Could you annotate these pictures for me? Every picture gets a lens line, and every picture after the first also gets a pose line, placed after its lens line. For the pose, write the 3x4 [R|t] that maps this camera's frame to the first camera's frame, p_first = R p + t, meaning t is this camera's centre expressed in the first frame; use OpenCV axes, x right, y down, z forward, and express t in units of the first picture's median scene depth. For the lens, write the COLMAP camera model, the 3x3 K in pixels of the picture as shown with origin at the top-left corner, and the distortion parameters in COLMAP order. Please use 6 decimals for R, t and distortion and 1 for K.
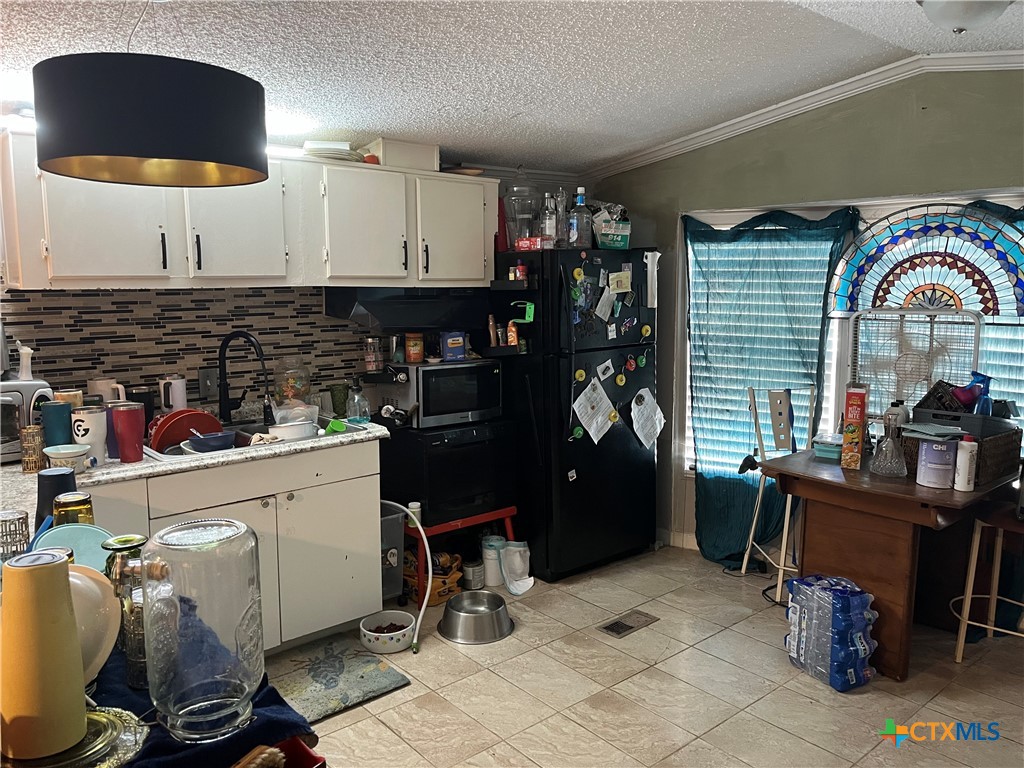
lens RADIAL K [[773.7, 0, 512.0], [0, 773.7, 384.0], [0, 0, 1]] dist [0.056903, -0.087098]
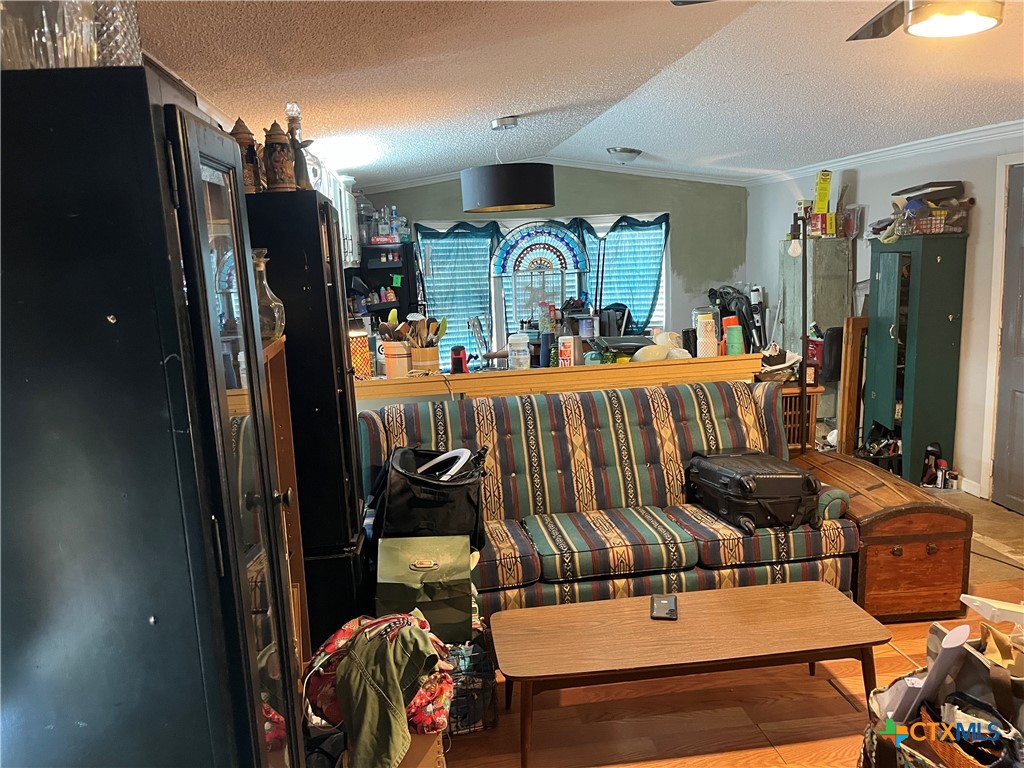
lens RADIAL K [[773.7, 0, 512.0], [0, 773.7, 384.0], [0, 0, 1]] dist [0.056903, -0.087098]
pose [[0.534335, -0.157171, 0.830532, -1.336521], [0.157825, 0.983833, 0.084642, 0.025157], [-0.830408, 0.085852, 0.550501, -0.109073]]
